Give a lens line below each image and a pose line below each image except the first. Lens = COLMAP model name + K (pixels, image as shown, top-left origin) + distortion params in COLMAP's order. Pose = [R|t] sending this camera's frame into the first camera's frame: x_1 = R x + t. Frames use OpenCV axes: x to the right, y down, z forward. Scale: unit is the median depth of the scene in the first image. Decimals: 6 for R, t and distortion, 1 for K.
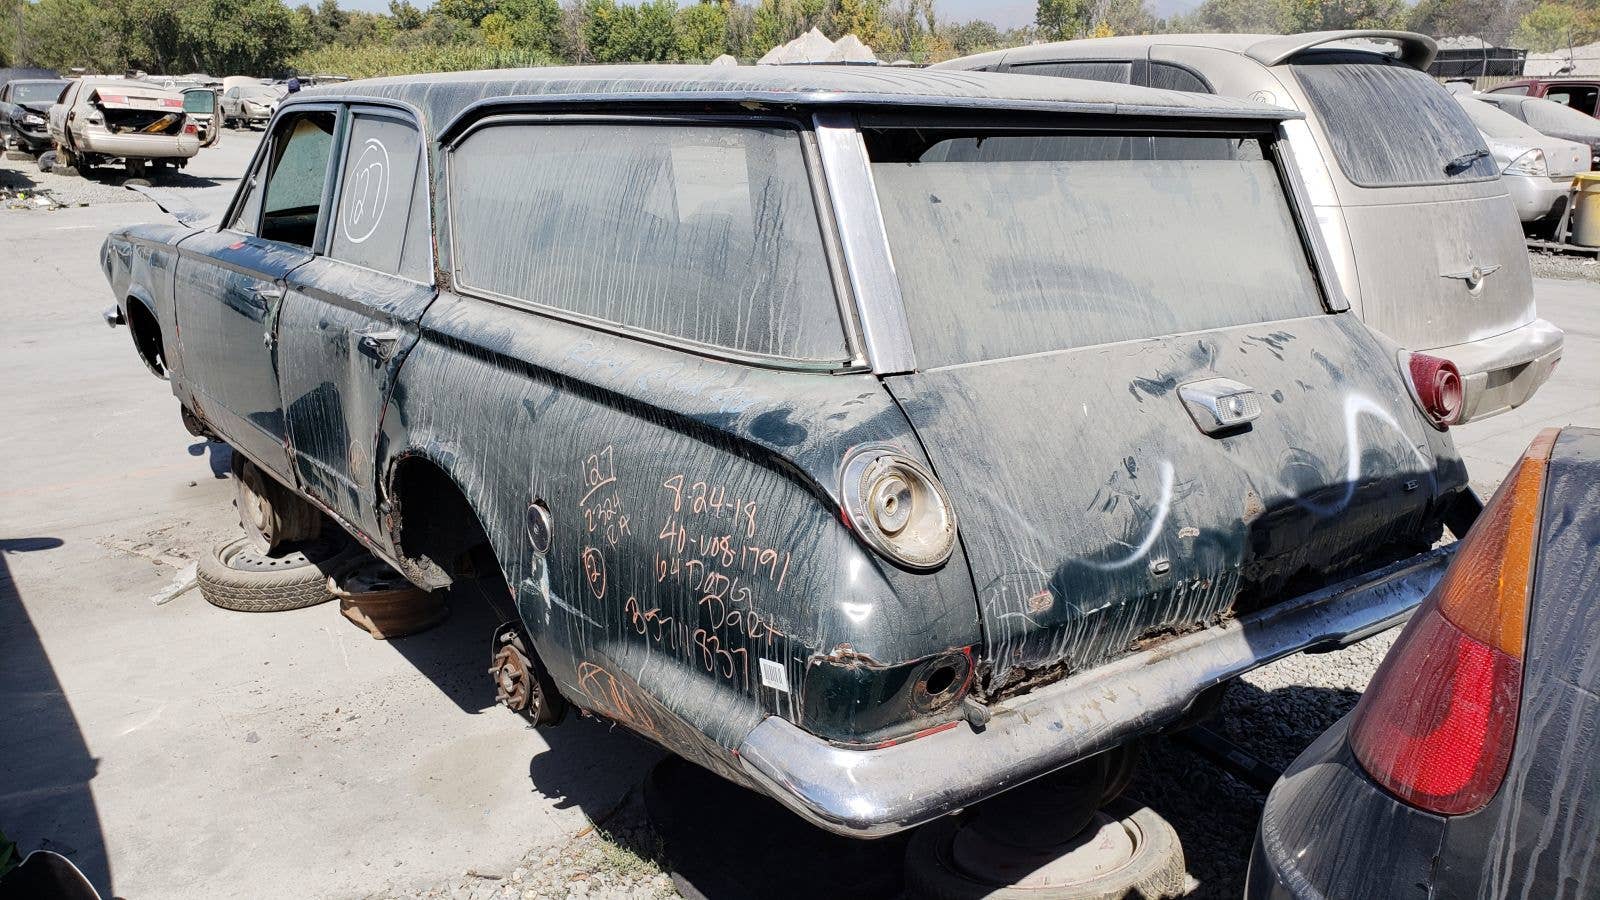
lens RADIAL K [[1275.0, 0, 795.4], [0, 1275.0, 453.4], [0, 0, 1]] dist [0.065452, -0.082336]
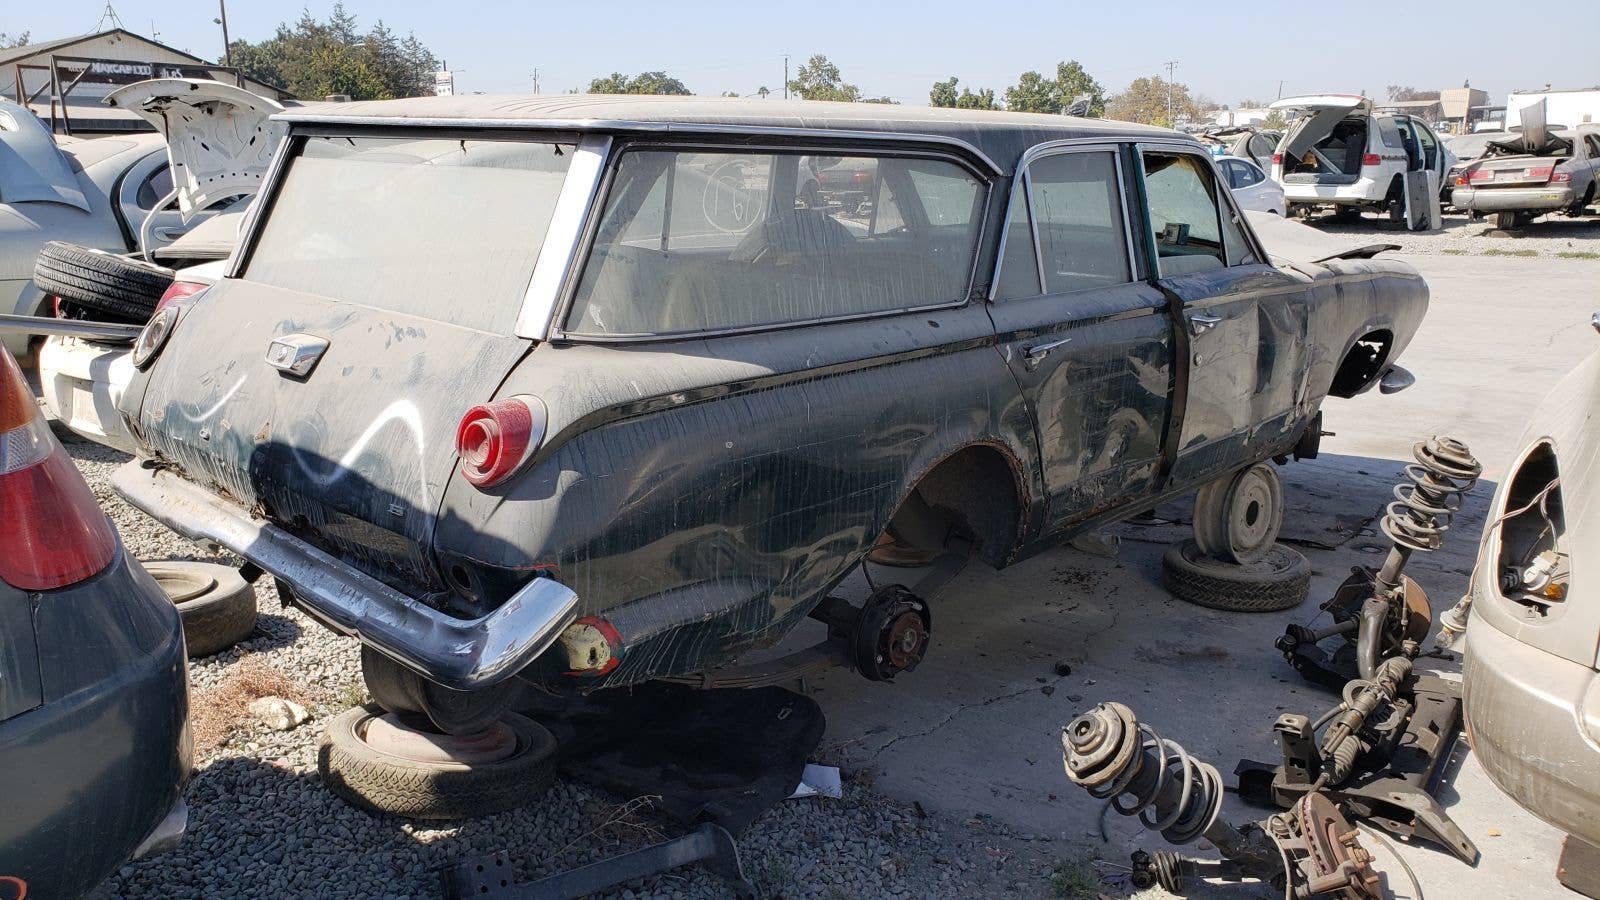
lens RADIAL K [[1275.0, 0, 795.4], [0, 1275.0, 453.4], [0, 0, 1]] dist [0.065452, -0.082336]
pose [[0.134166, 0.221311, -0.965930, 1.500733], [-0.266398, 0.946916, 0.179952, -0.277218], [0.954480, 0.233178, 0.186000, 1.161181]]
